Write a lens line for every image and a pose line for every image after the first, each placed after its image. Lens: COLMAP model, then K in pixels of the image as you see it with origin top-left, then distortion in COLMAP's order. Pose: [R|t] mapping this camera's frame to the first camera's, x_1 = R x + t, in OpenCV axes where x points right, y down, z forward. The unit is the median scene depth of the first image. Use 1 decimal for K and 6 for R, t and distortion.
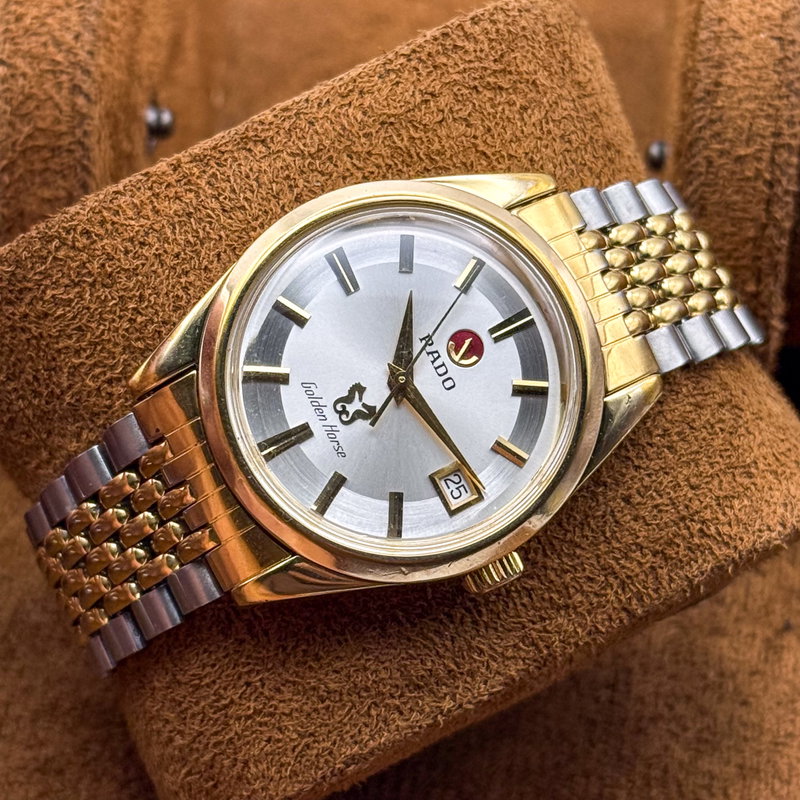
lens RADIAL K [[2586.5, 0, 400.0], [0, 2586.5, 400.0], [0, 0, 1]] dist [0.076369, -1.517465]
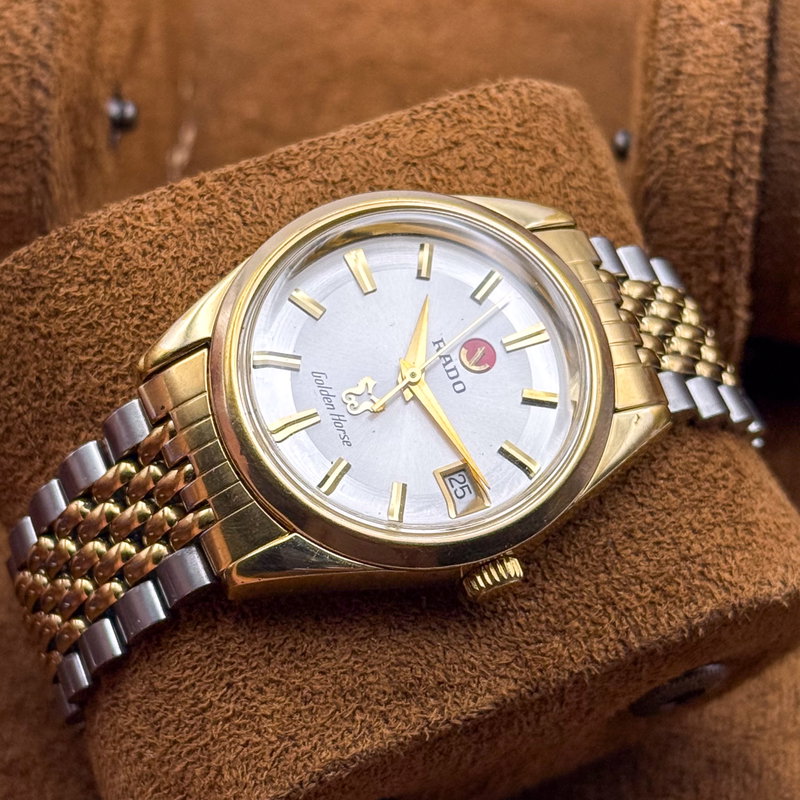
lens RADIAL K [[2586.5, 0, 400.0], [0, 2586.5, 400.0], [0, 0, 1]] dist [0.076369, -1.517465]
pose [[0.996865, 0.076530, 0.020095, -0.022681], [-0.069033, 0.965323, -0.251766, 0.243441], [-0.038666, 0.249590, 0.967579, 0.038505]]
